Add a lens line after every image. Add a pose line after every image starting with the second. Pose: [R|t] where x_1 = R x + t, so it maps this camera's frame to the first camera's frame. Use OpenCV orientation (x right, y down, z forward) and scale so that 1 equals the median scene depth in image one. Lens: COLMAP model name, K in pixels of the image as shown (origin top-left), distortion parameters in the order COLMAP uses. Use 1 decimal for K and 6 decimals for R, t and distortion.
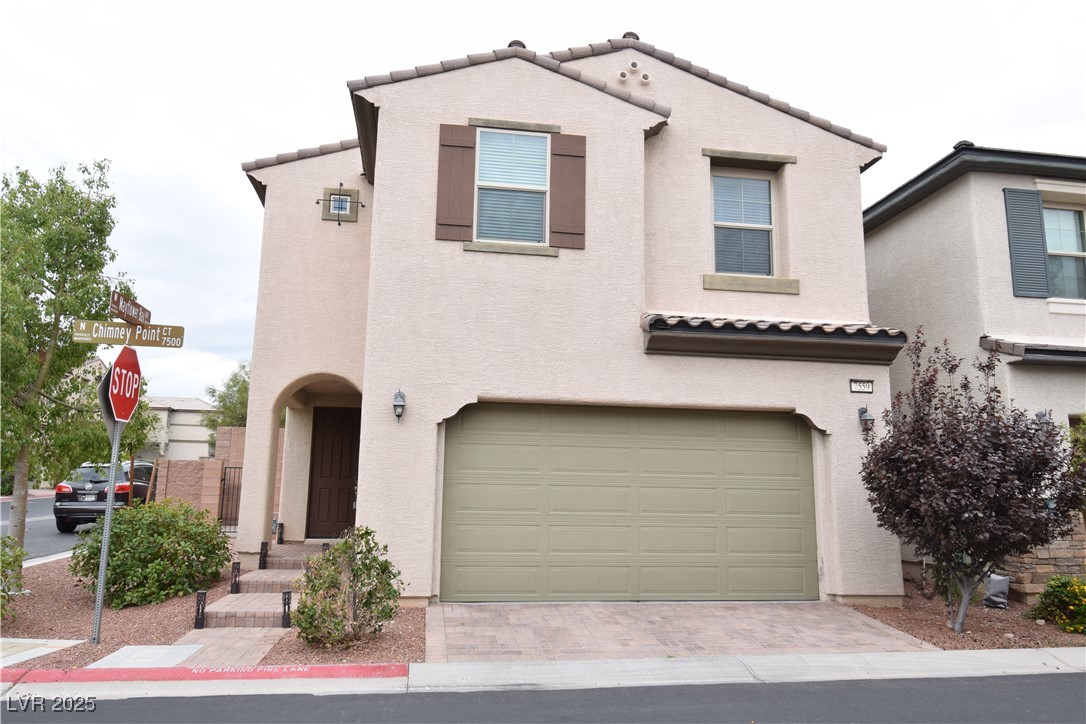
lens RADIAL K [[777.7, 0, 543.0], [0, 777.7, 362.0], [0, 0, 1]] dist [0.000701, 0.004962]
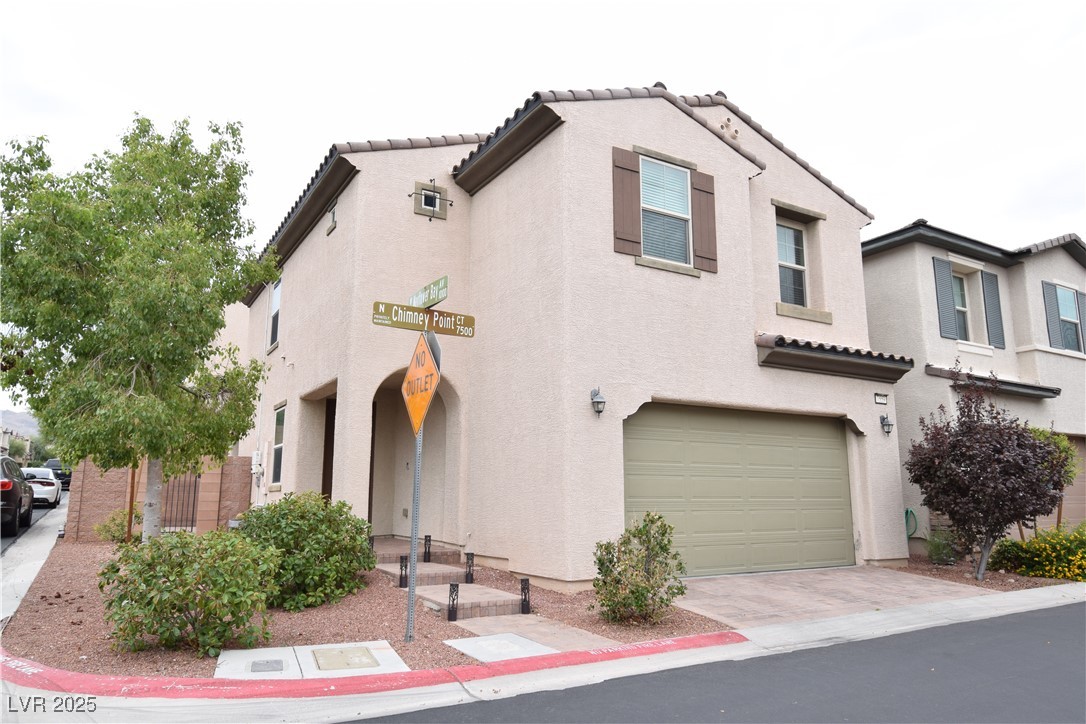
lens RADIAL K [[732.0, 0, 543.0], [0, 732.0, 362.0], [0, 0, 1]] dist [-0.004440, -0.008911]
pose [[0.926552, 0.053768, 0.372305, -0.581364], [-0.051643, 0.998542, -0.015686, 0.018200], [-0.372606, -0.004693, 0.927978, 0.077835]]
